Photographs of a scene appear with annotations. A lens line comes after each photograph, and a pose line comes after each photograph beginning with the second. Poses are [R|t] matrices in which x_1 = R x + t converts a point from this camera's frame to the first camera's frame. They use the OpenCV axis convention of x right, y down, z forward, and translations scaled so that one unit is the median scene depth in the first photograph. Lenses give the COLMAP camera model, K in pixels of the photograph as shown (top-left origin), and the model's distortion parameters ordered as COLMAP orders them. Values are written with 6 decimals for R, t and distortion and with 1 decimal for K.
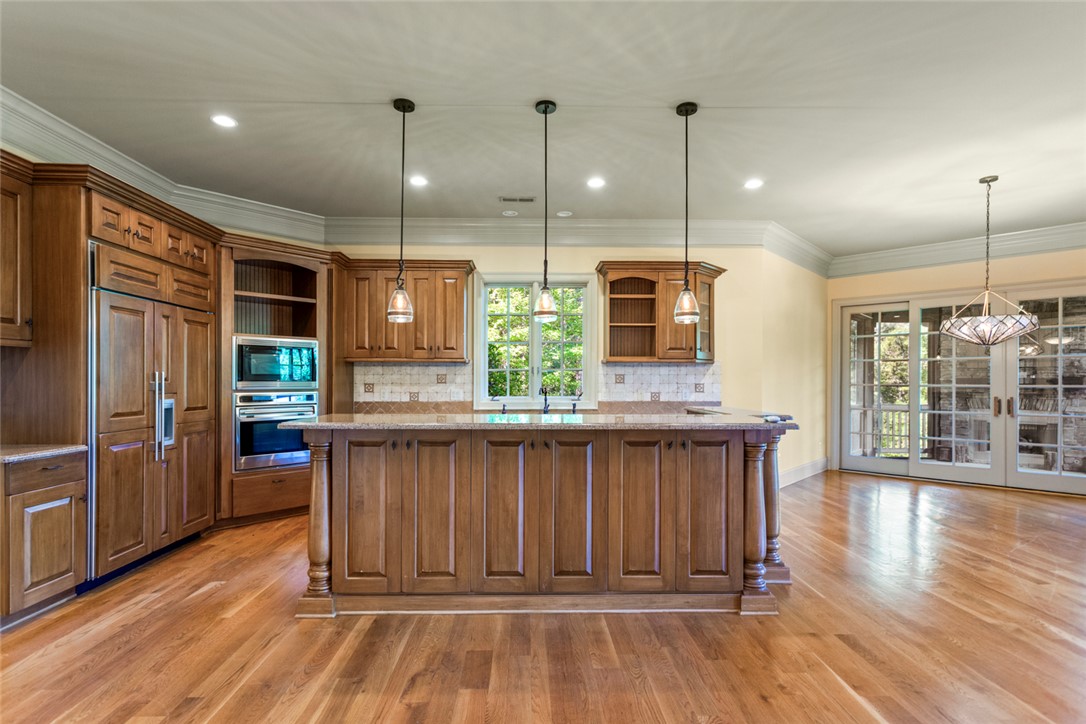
lens RADIAL K [[552.0, 0, 523.7], [0, 552.0, 384.7], [0, 0, 1]] dist [0.003522, 0.003997]
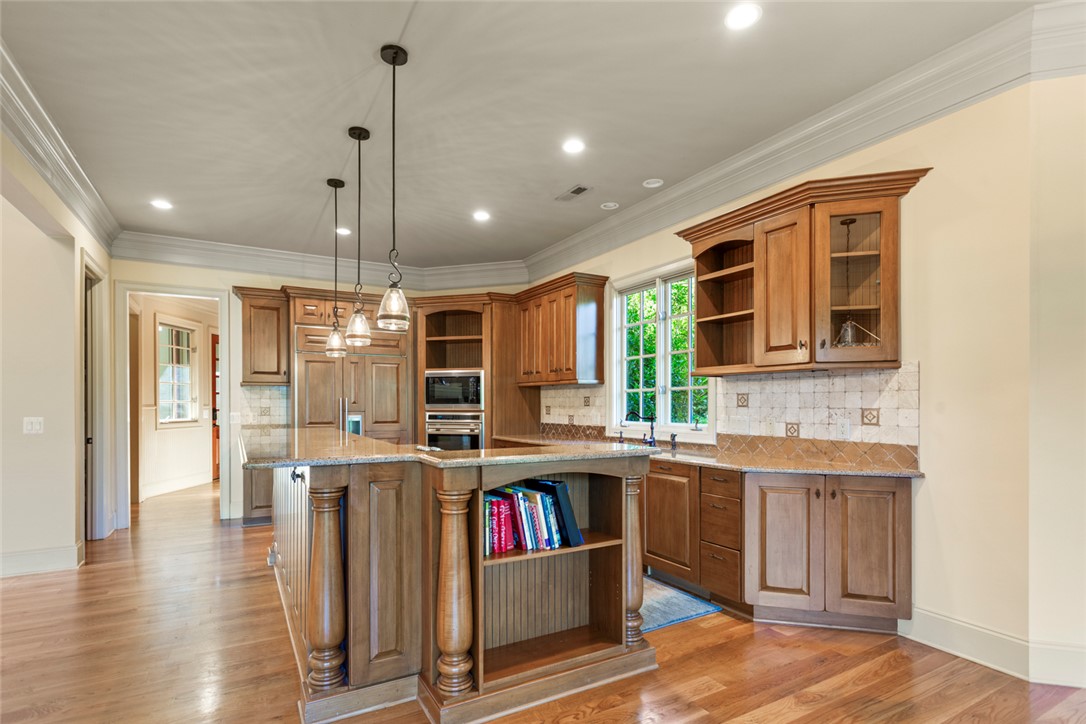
lens RADIAL K [[552.0, 0, 545.7], [0, 552.0, 406.5], [0, 0, 1]] dist [0.003522, 0.003997]
pose [[0.458517, 0.004529, -0.888674, 0.658019], [-0.005296, 0.999983, 0.002364, -0.003619], [0.888670, 0.003622, 0.458533, 0.502758]]
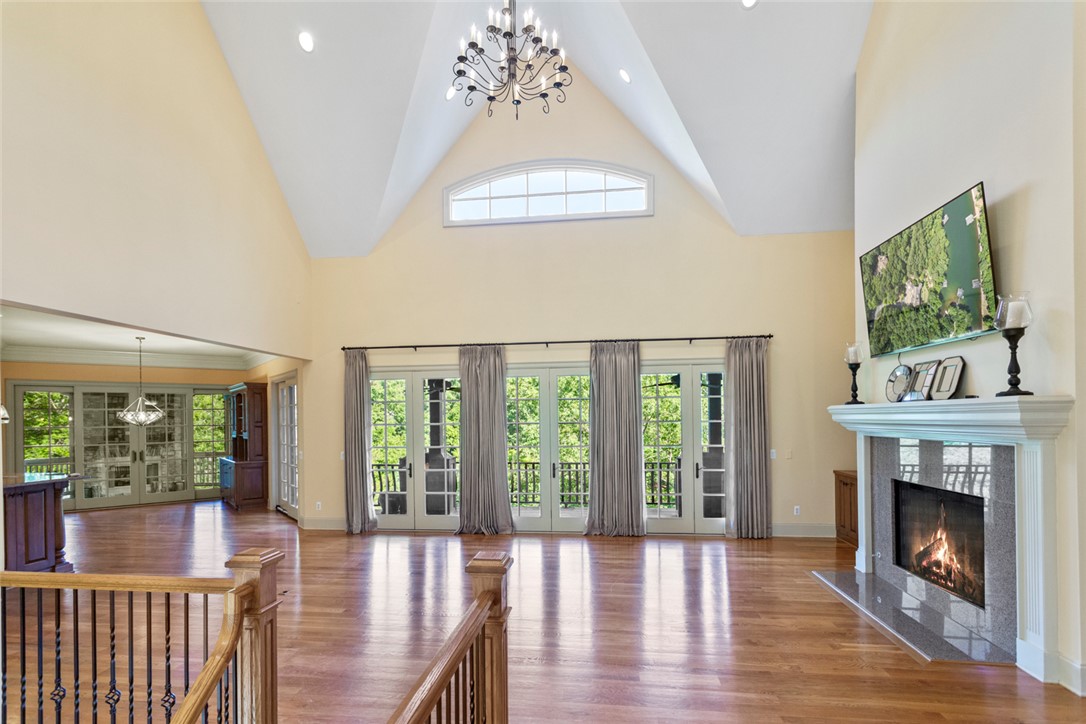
lens RADIAL K [[527.3, 0, 544.0], [0, 527.3, 412.9], [0, 0, 1]] dist [-0.000235, 0.000629]
pose [[0.140741, 0.009576, 0.990000, -0.597841], [0.020716, 0.999706, -0.012615, -0.051340], [-0.989830, 0.022284, 0.140501, -0.484247]]
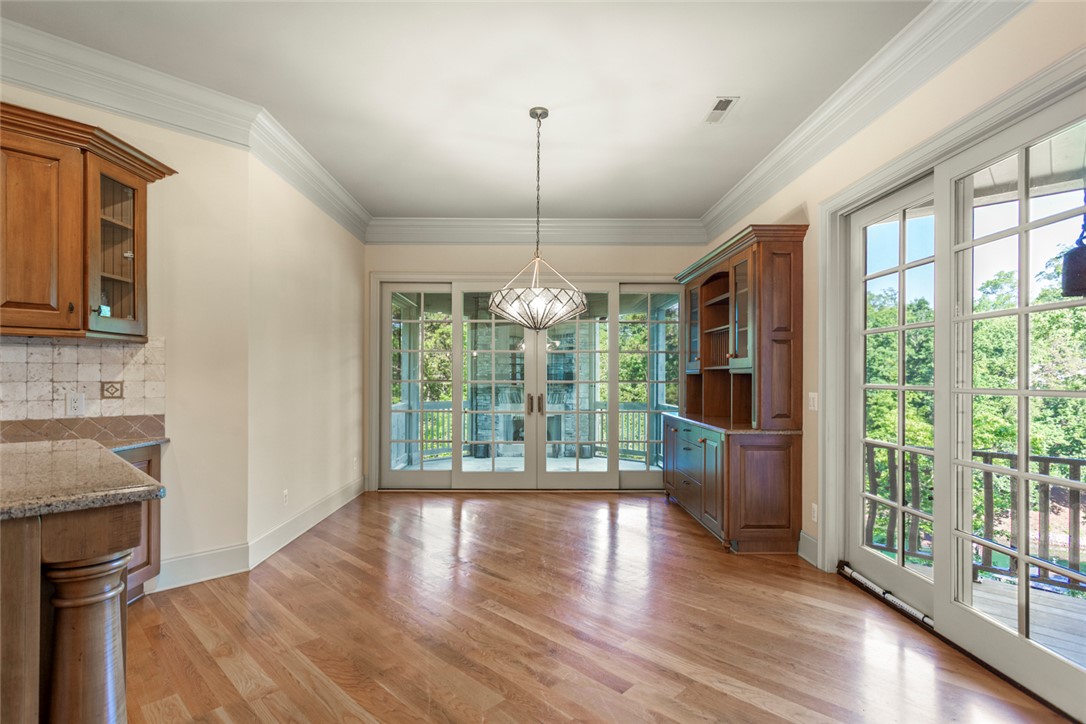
lens RADIAL K [[552.0, 0, 543.0], [0, 552.0, 373.6], [0, 0, 1]] dist [0.003522, 0.003997]
pose [[0.714494, 0.004597, 0.699626, 0.251379], [0.003315, 0.999945, -0.009955, -0.002876], [-0.699634, 0.009432, 0.714439, 0.367843]]
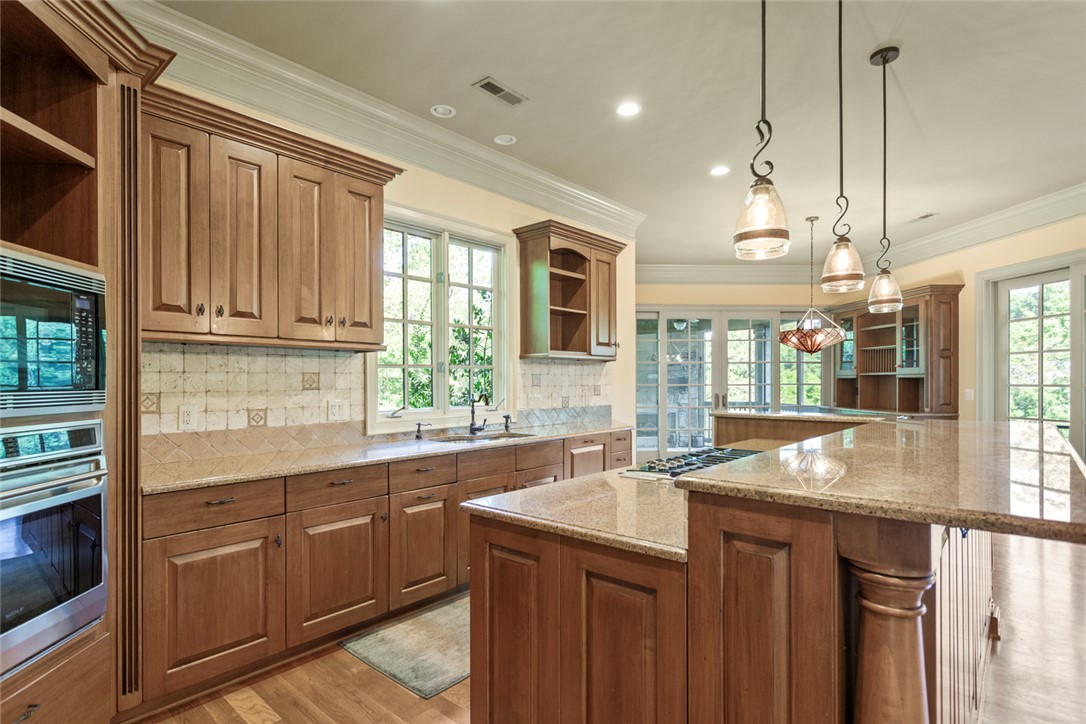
lens RADIAL K [[552.0, 0, 550.4], [0, 552.0, 384.1], [0, 0, 1]] dist [0.003522, 0.003997]
pose [[0.681818, -0.008411, 0.731473, -0.377206], [0.012269, 0.999925, 0.000061, -0.005189], [-0.731419, 0.008933, 0.681870, 0.473622]]
